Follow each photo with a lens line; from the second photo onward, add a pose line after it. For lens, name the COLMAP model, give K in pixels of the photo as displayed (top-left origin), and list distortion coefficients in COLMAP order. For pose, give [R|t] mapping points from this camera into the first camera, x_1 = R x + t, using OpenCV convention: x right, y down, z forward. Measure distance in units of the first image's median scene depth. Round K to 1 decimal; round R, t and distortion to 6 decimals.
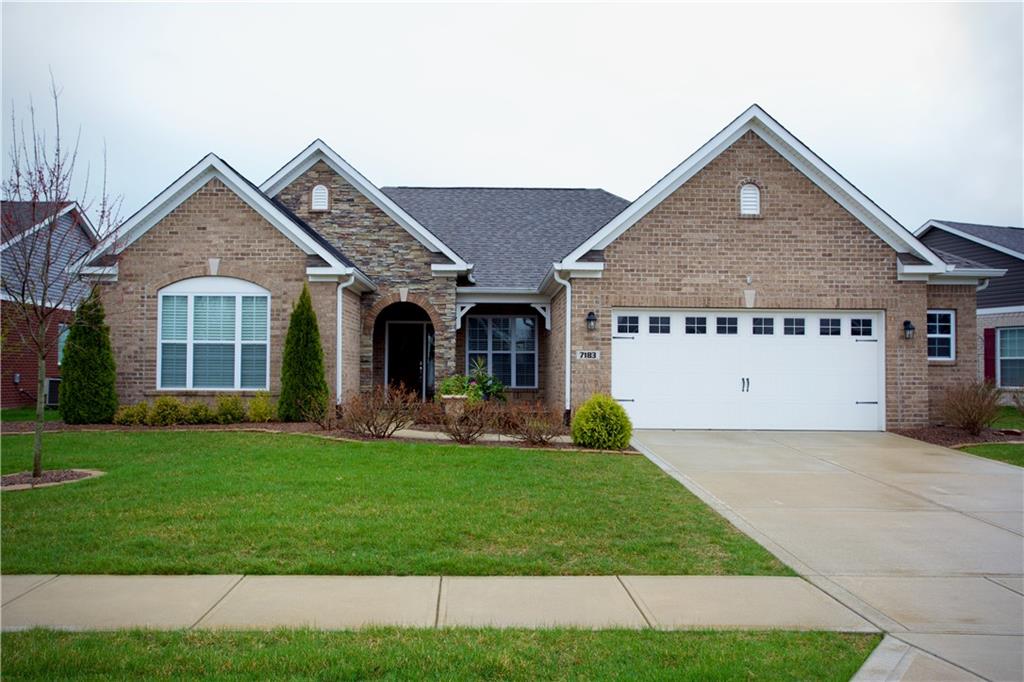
lens RADIAL K [[844.3, 0, 489.1], [0, 844.3, 345.7], [0, 0, 1]] dist [-0.007819, 0.000136]
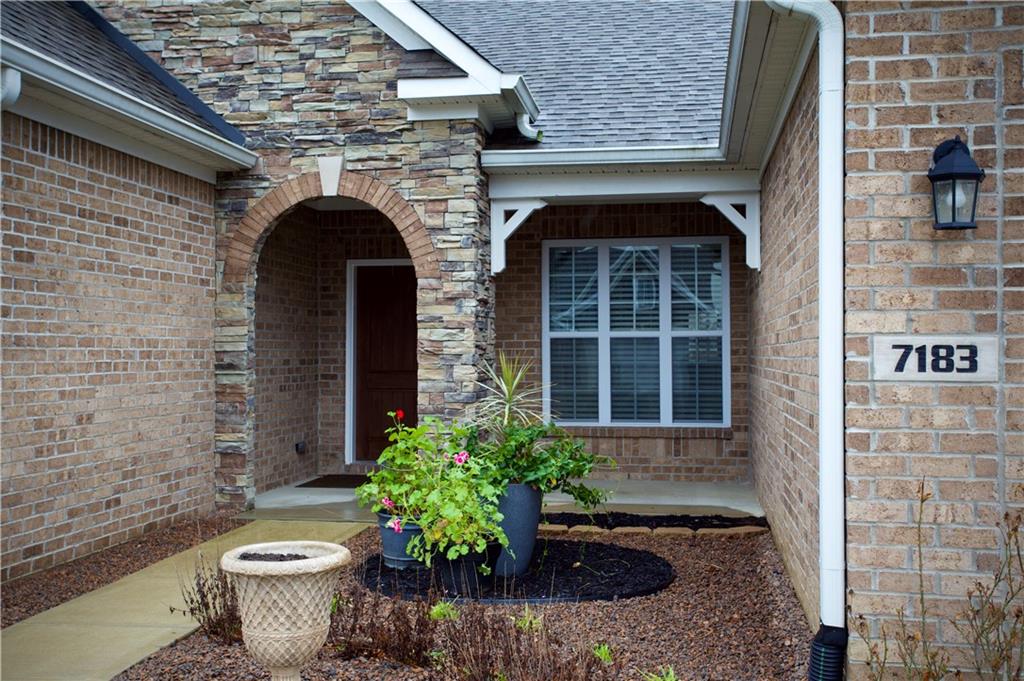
lens RADIAL K [[1046.9, 0, 512.0], [0, 1046.9, 340.5], [0, 0, 1]] dist [0.018593, 0.020546]
pose [[0.984599, -0.009472, -0.174570, 0.057829], [0.012947, 0.999740, 0.018778, 0.000976], [0.174347, -0.020749, 0.984466, 0.686163]]
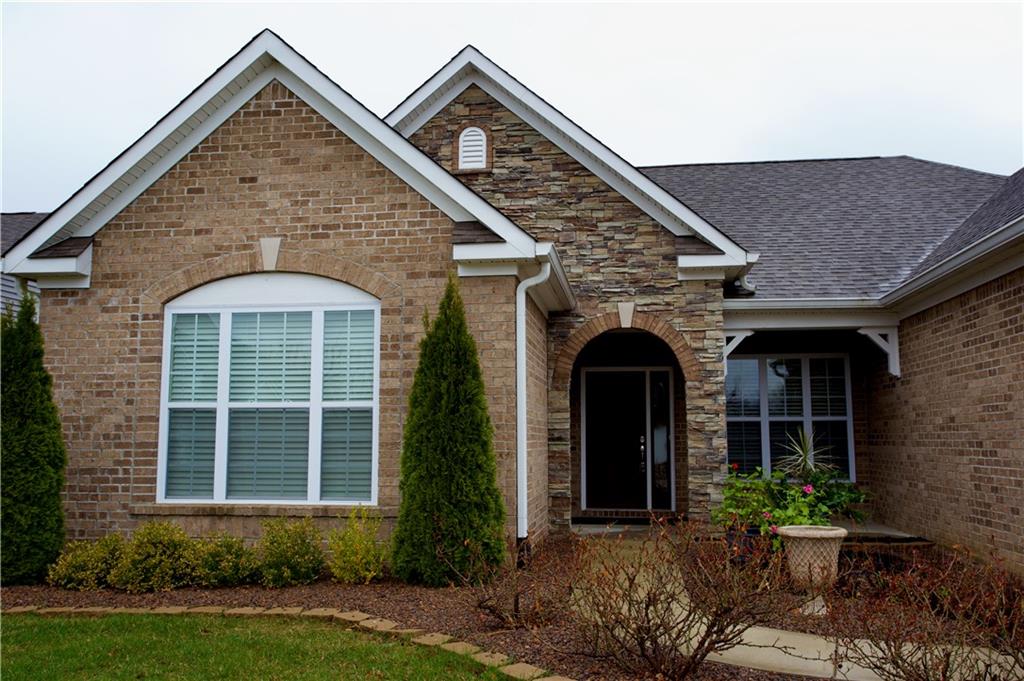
lens RADIAL K [[893.1, 0, 512.0], [0, 893.1, 340.5], [0, 0, 1]] dist [-0.000606, 0.002435]
pose [[0.990828, -0.021061, -0.133478, -0.114866], [0.010500, 0.996792, -0.079340, 0.000947], [0.134721, 0.077210, 0.987871, 0.500089]]
